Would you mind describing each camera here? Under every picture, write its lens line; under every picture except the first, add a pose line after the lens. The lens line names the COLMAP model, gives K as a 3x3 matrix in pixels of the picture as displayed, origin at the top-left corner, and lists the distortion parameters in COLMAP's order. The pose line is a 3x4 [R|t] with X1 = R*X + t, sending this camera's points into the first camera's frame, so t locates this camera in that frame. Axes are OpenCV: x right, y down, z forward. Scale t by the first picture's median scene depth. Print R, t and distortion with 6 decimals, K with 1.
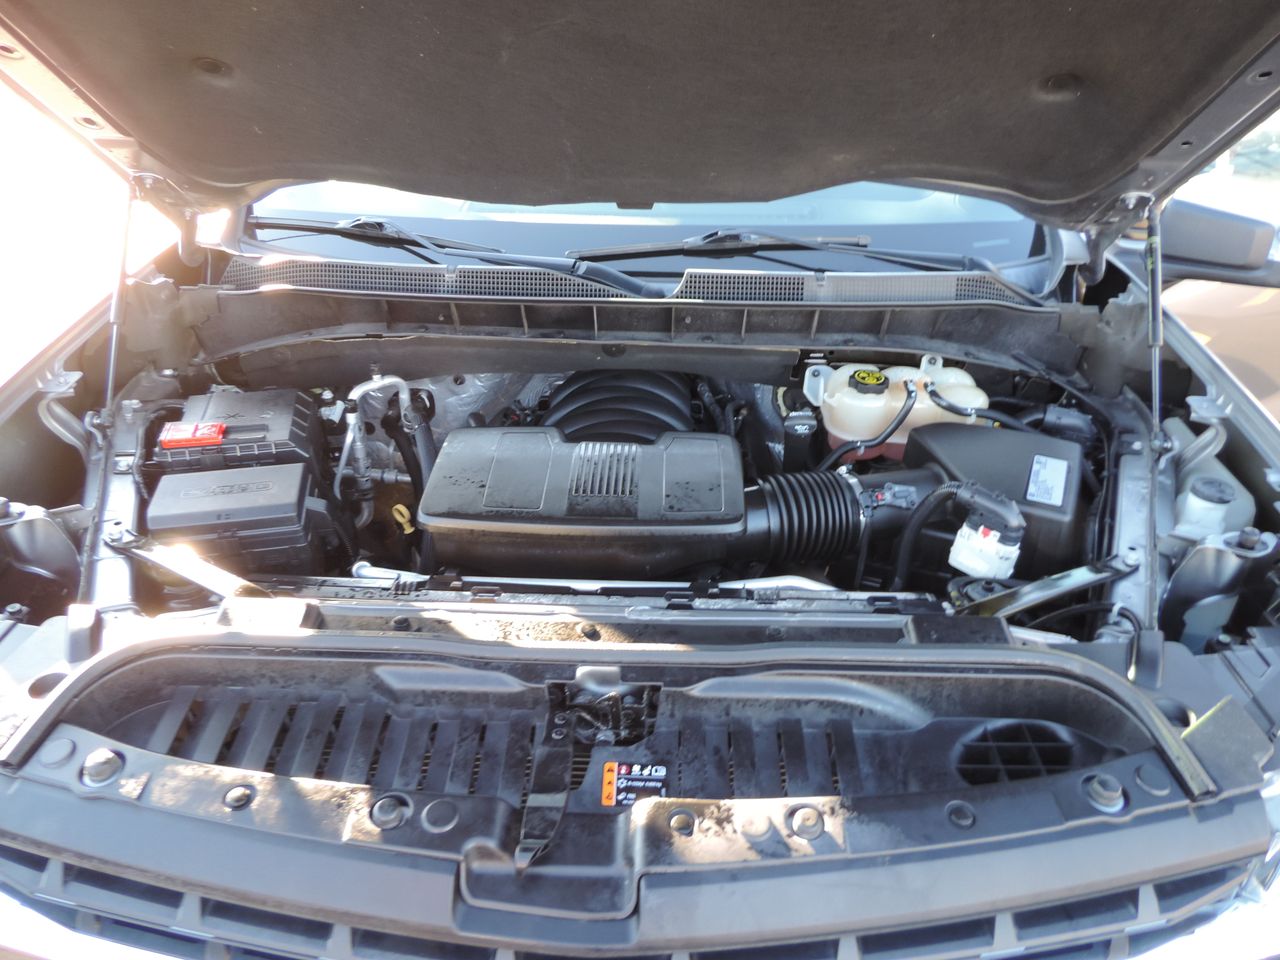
lens RADIAL K [[901.4, 0, 640.0], [0, 901.4, 480.0], [0, 0, 1]] dist [-0.014116, -0.005379]
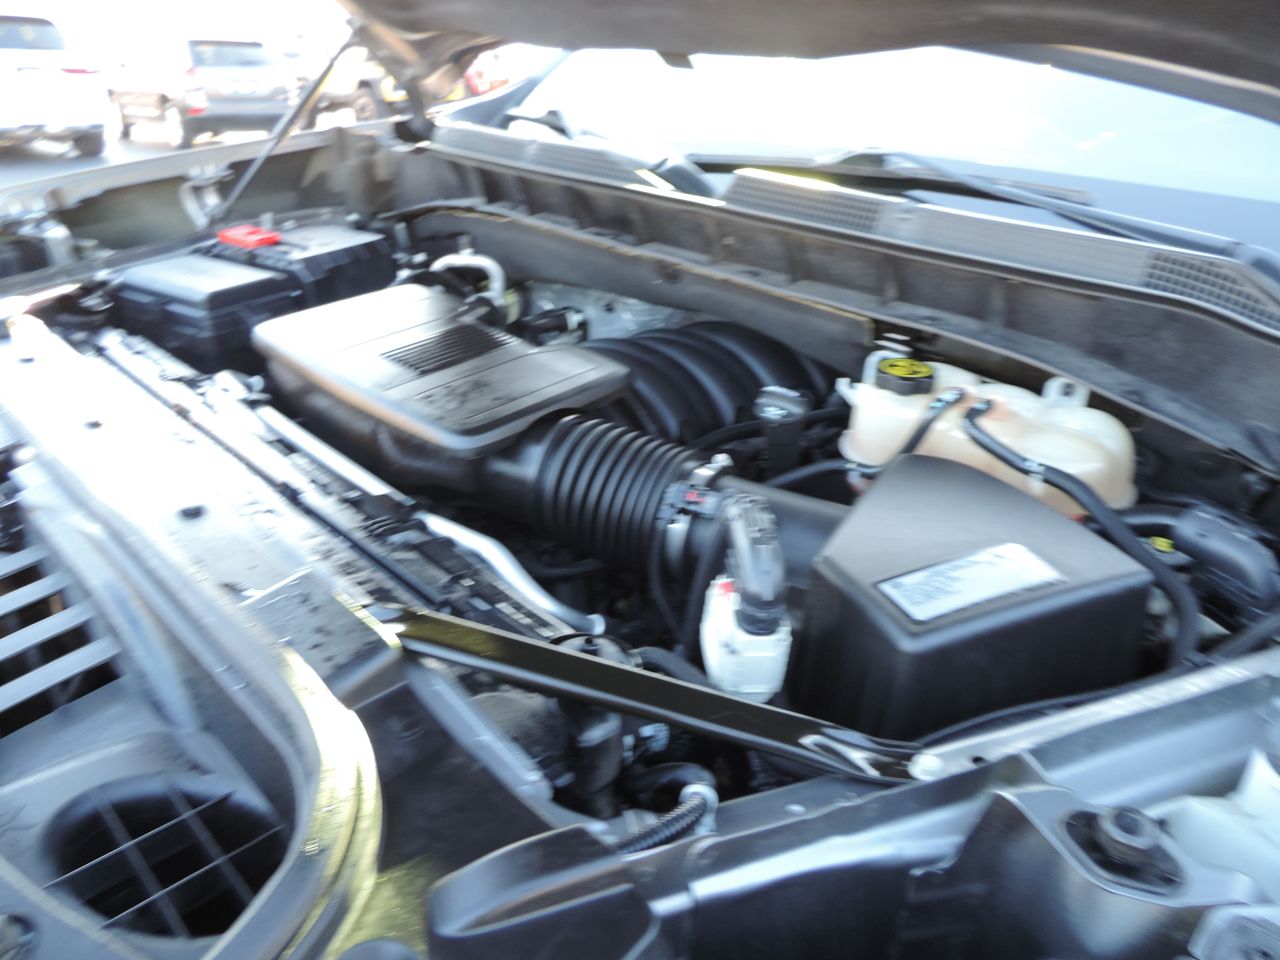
lens RADIAL K [[901.4, 0, 640.0], [0, 901.4, 480.0], [0, 0, 1]] dist [-0.014116, -0.005379]
pose [[0.755207, 0.326757, -0.568237, 0.462009], [-0.370188, 0.928023, 0.041655, -0.003117], [0.540948, 0.178896, 0.821810, 0.398420]]
